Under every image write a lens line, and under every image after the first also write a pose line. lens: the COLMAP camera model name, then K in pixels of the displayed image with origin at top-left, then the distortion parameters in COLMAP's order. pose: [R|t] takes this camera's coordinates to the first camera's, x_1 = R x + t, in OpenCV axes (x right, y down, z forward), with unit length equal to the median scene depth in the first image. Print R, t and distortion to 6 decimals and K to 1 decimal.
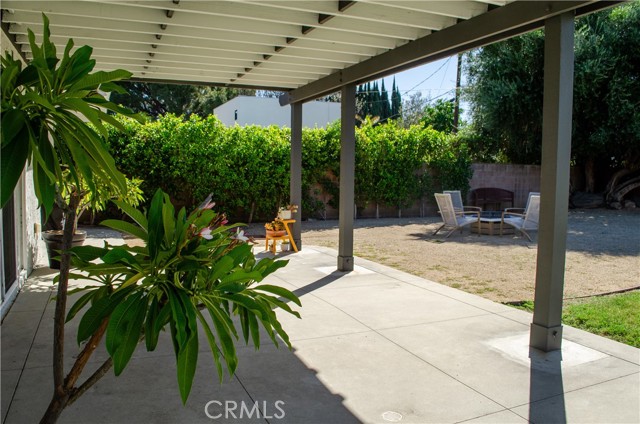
lens RADIAL K [[520.1, 0, 322.3], [0, 520.1, 214.6], [0, 0, 1]] dist [-0.068930, 0.005724]
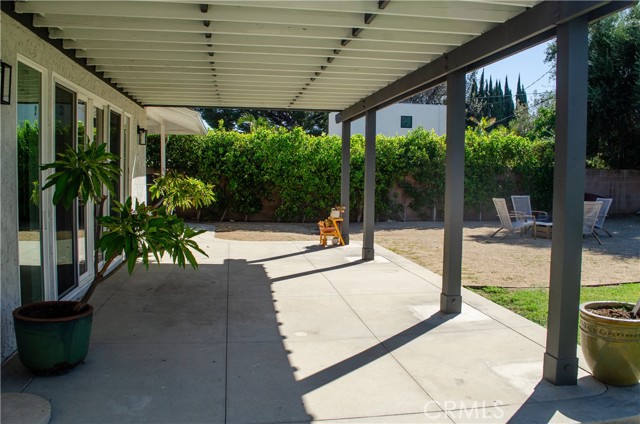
lens RADIAL K [[541.9, 0, 333.8], [0, 541.9, 197.3], [0, 0, 1]] dist [-0.064595, 0.000488]
pose [[0.975132, 0.012954, -0.221244, 0.131680], [-0.021180, 0.999168, -0.034849, 0.003127], [0.220608, 0.038668, 0.974596, -0.144497]]
